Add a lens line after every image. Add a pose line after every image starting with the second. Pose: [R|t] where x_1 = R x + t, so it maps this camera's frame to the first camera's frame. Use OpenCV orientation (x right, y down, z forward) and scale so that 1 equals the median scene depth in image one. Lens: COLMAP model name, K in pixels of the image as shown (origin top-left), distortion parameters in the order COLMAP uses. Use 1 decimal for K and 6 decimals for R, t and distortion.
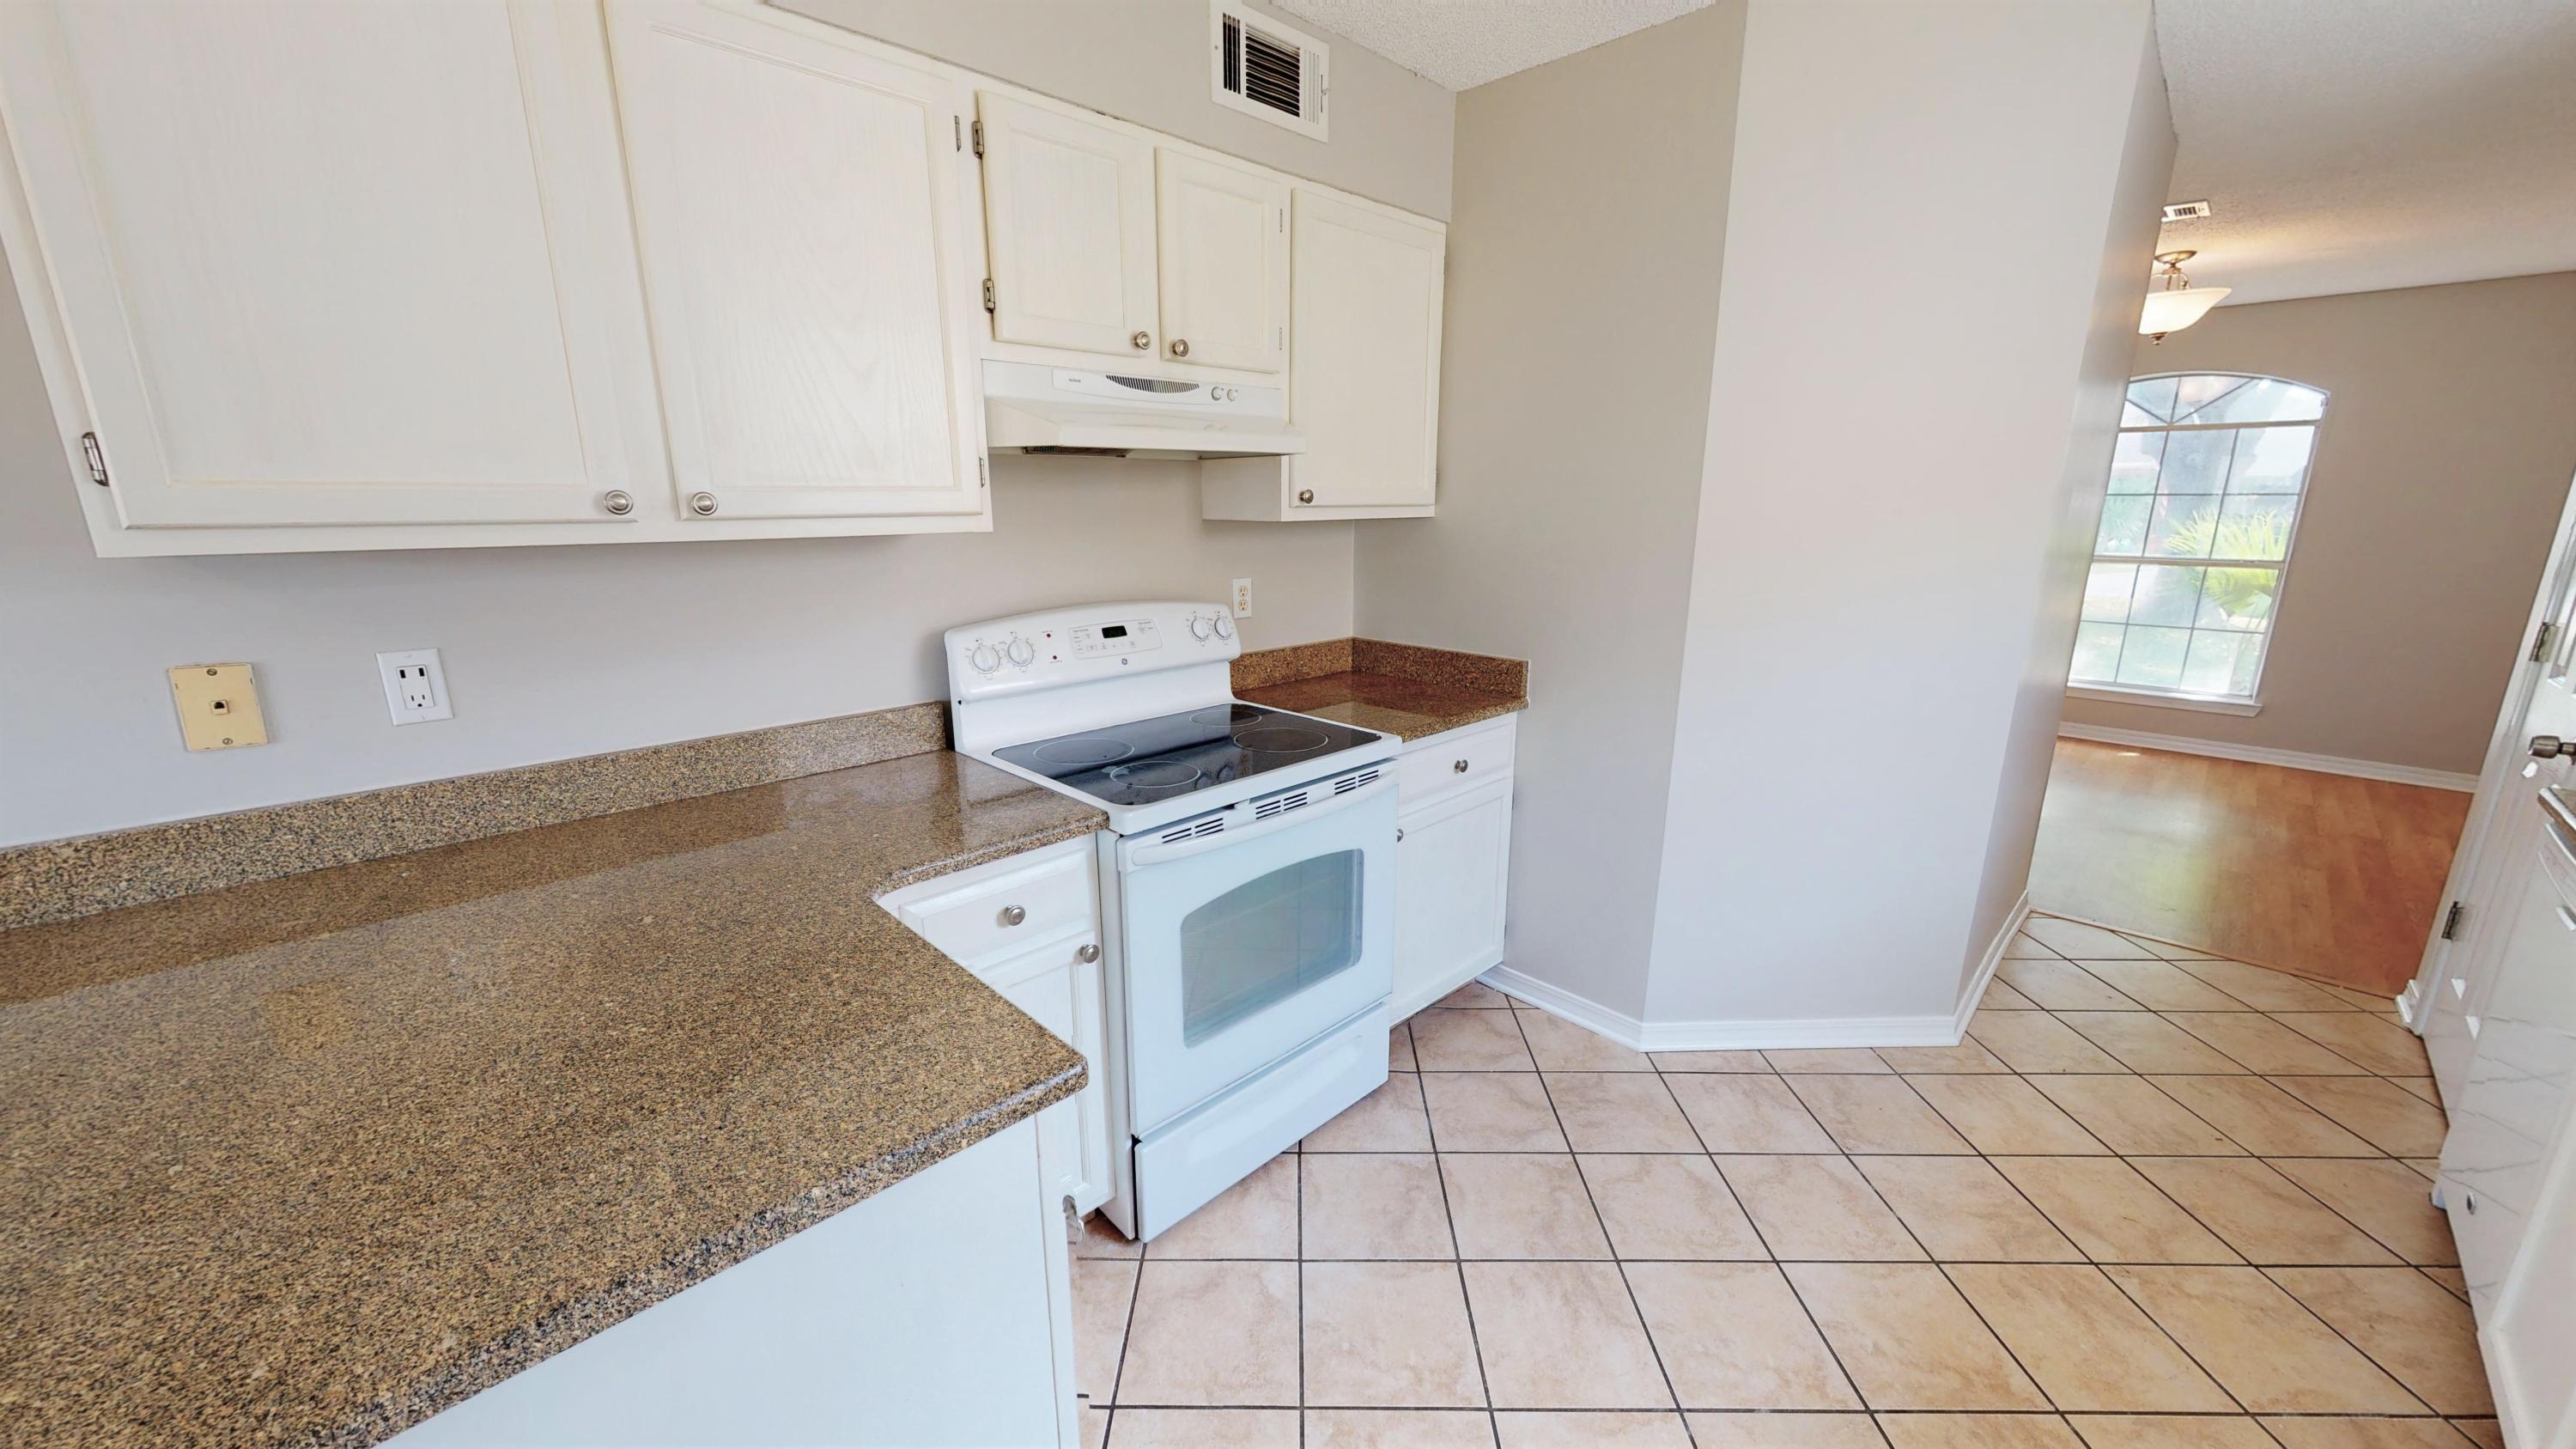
lens RADIAL K [[940.7, 0, 1272.4], [0, 940.7, 728.7], [0, 0, 1]] dist [-0.002314, -0.000710]
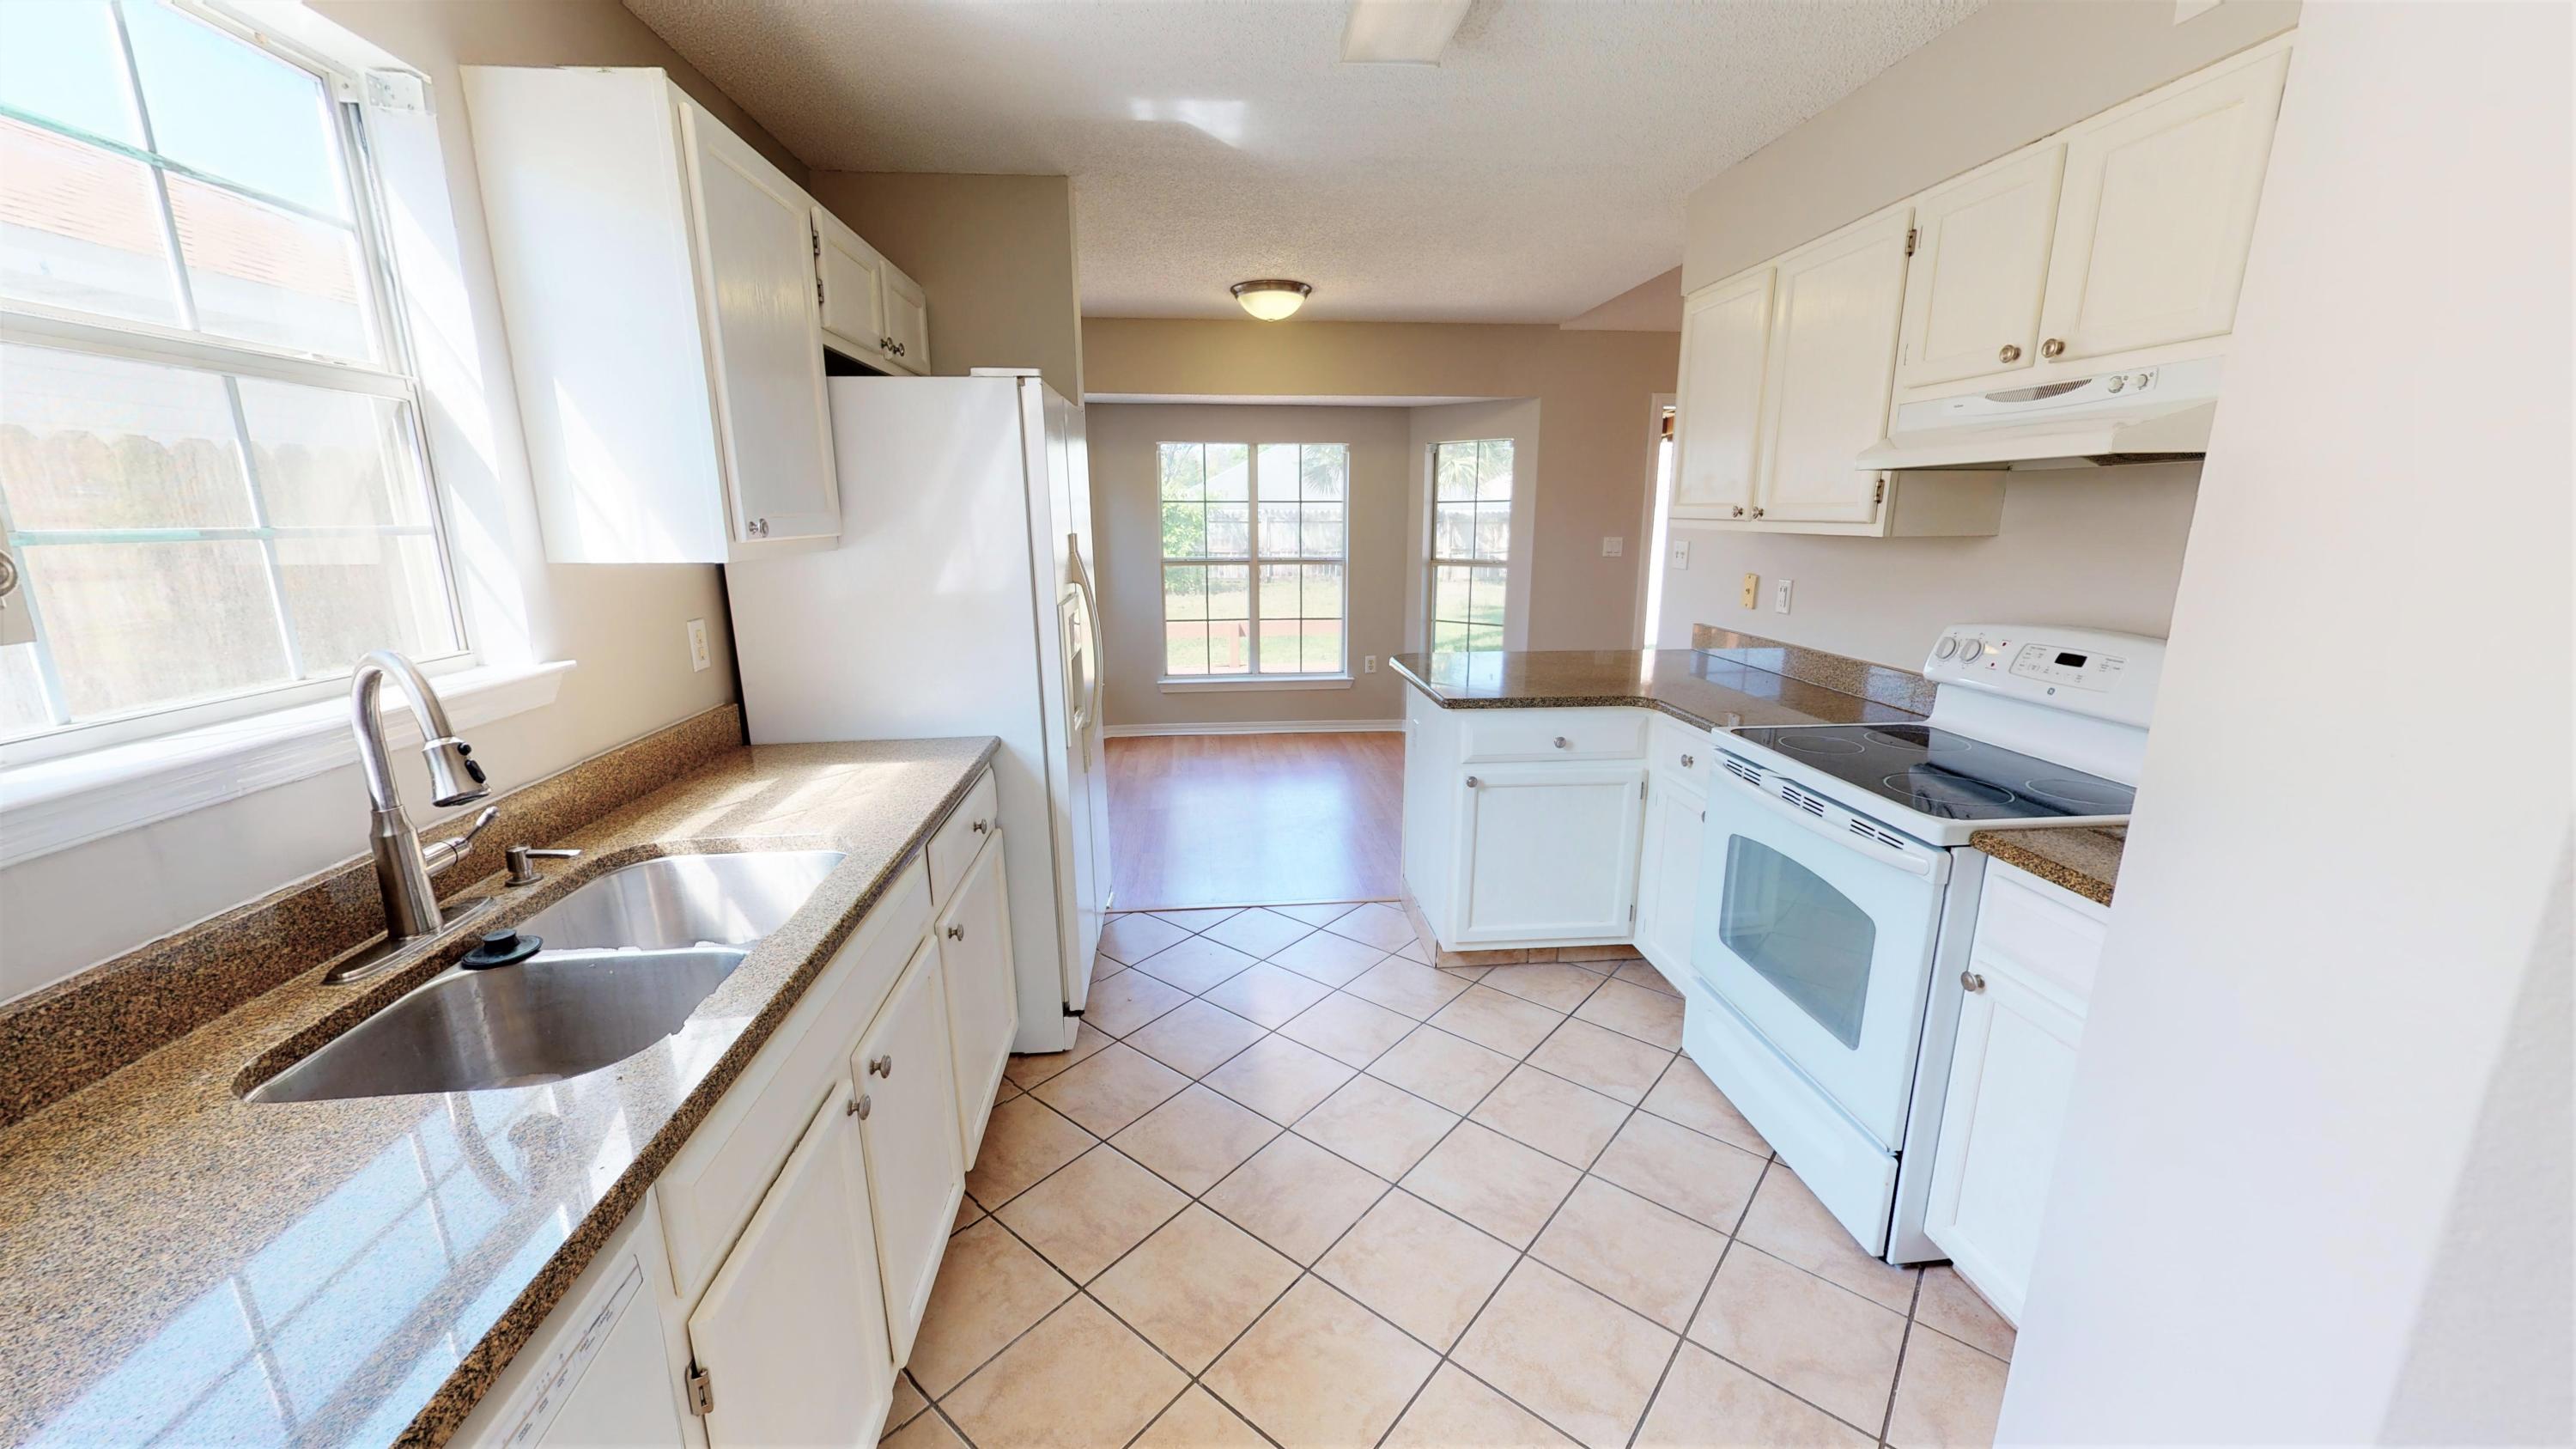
lens RADIAL K [[940.7, 0, 1288.2], [0, 940.7, 709.2], [0, 0, 1]] dist [-0.002314, -0.000710]
pose [[-0.624859, 0.163881, -0.763344, 1.143065], [-0.186079, 0.918286, 0.349466, -0.269967], [0.758238, 0.360409, -0.543304, 1.084101]]
